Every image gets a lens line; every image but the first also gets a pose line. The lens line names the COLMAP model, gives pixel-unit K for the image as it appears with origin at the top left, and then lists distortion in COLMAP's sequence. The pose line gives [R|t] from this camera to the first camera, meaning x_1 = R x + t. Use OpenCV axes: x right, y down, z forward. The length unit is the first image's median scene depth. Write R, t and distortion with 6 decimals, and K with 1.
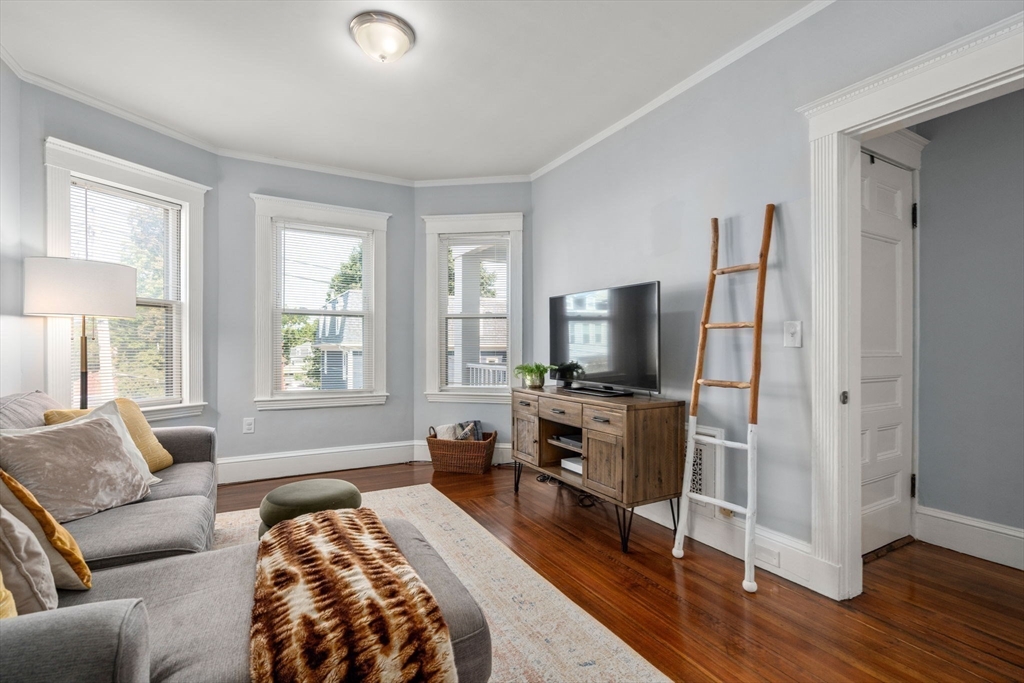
lens RADIAL K [[465.0, 0, 509.7], [0, 465.0, 347.7], [0, 0, 1]] dist [-0.001775, -0.000392]
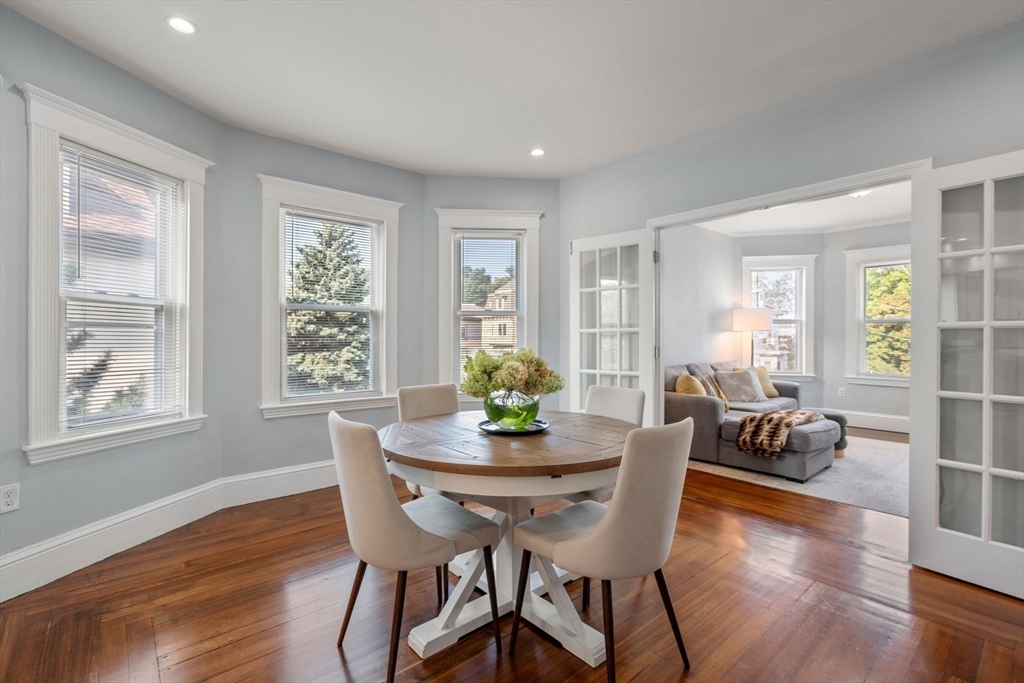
lens RADIAL K [[465.0, 0, 509.7], [0, 465.0, 347.7], [0, 0, 1]] dist [-0.001775, -0.000392]
pose [[0.216834, 0.020458, -0.975994, 0.915643], [-0.004738, 0.999791, 0.019904, -0.018144], [0.976197, 0.000308, 0.216886, -0.585941]]
